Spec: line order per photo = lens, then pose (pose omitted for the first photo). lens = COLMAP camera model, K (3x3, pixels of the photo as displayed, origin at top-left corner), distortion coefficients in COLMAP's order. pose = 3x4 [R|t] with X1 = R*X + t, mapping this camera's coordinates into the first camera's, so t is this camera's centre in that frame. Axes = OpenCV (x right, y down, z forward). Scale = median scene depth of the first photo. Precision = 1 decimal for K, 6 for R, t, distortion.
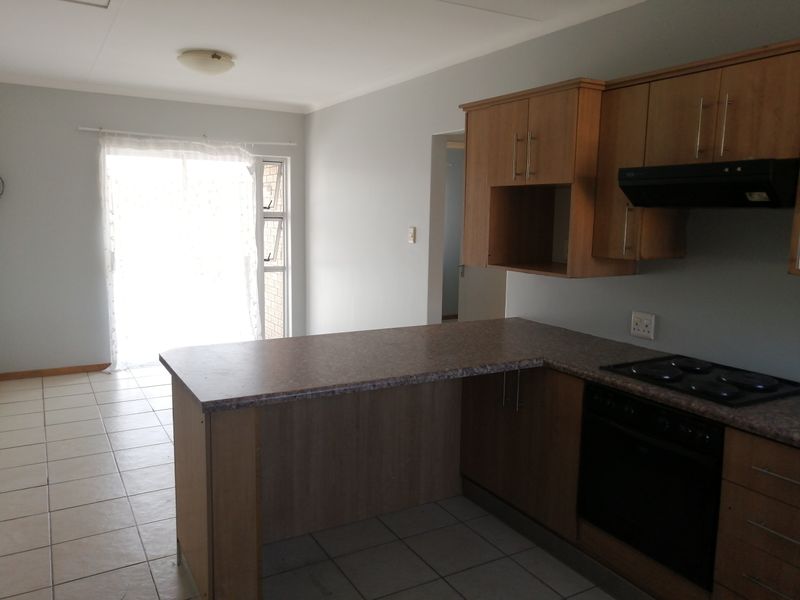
lens RADIAL K [[626.7, 0, 397.6], [0, 626.7, 296.7], [0, 0, 1]] dist [-0.004885, 0.030534]
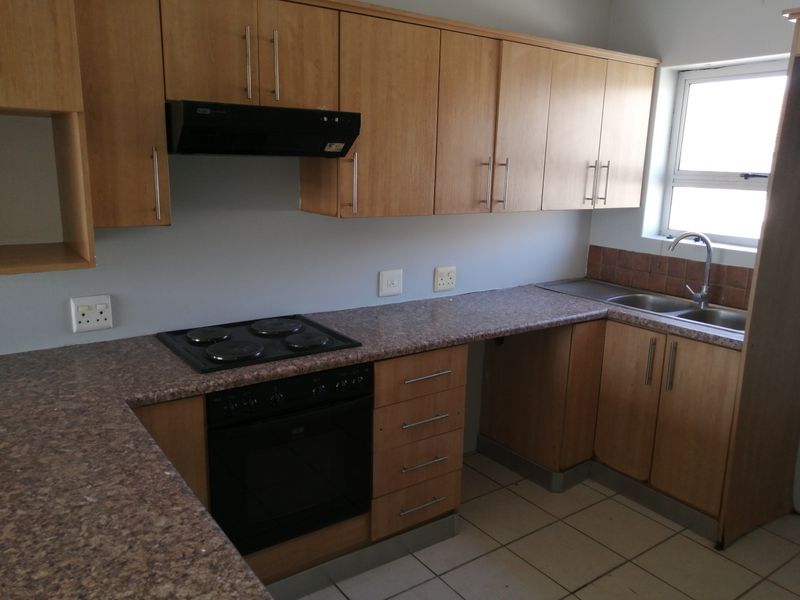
lens RADIAL K [[626.7, 0, 398.6], [0, 626.7, 295.4], [0, 0, 1]] dist [-0.004885, 0.030534]
pose [[-0.093343, -0.232245, 0.968168, -0.394847], [0.110193, 0.964030, 0.241876, -0.127929], [-0.989517, 0.129263, -0.064394, 0.783709]]
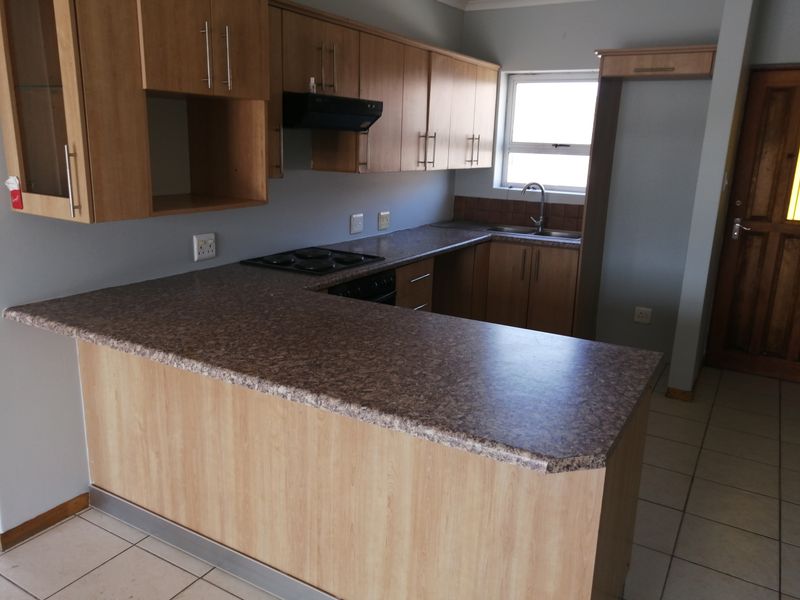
lens RADIAL K [[626.7, 0, 404.5], [0, 626.7, 298.2], [0, 0, 1]] dist [-0.004885, 0.030534]
pose [[-0.491029, -0.249049, 0.834784, -0.692789], [0.076620, 0.942203, 0.326164, -0.200252], [-0.867767, 0.224117, -0.443567, 1.345189]]
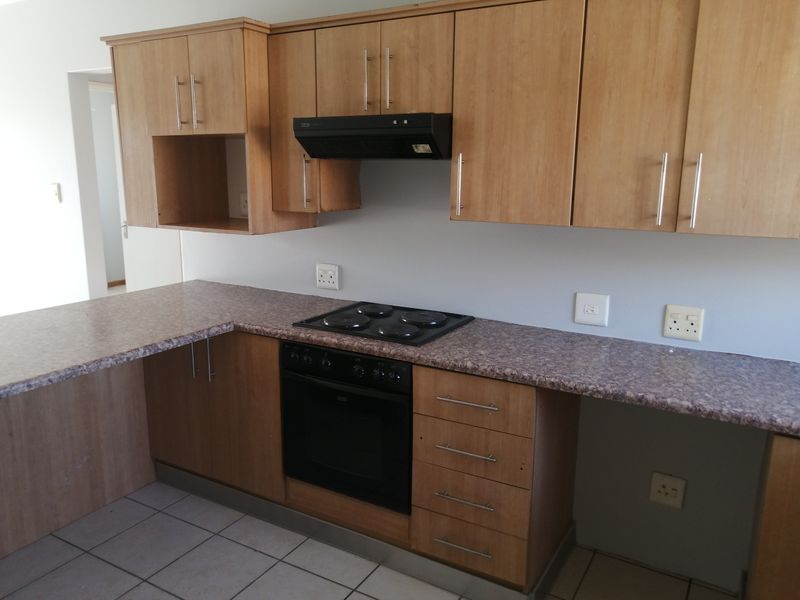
lens RADIAL K [[626.7, 0, 401.7], [0, 626.7, 294.7], [0, 0, 1]] dist [-0.004885, 0.030534]
pose [[0.865873, -0.110309, 0.487952, -0.003582], [0.075325, 0.993014, 0.090821, -0.009290], [-0.494561, -0.041884, 0.868133, 0.063928]]
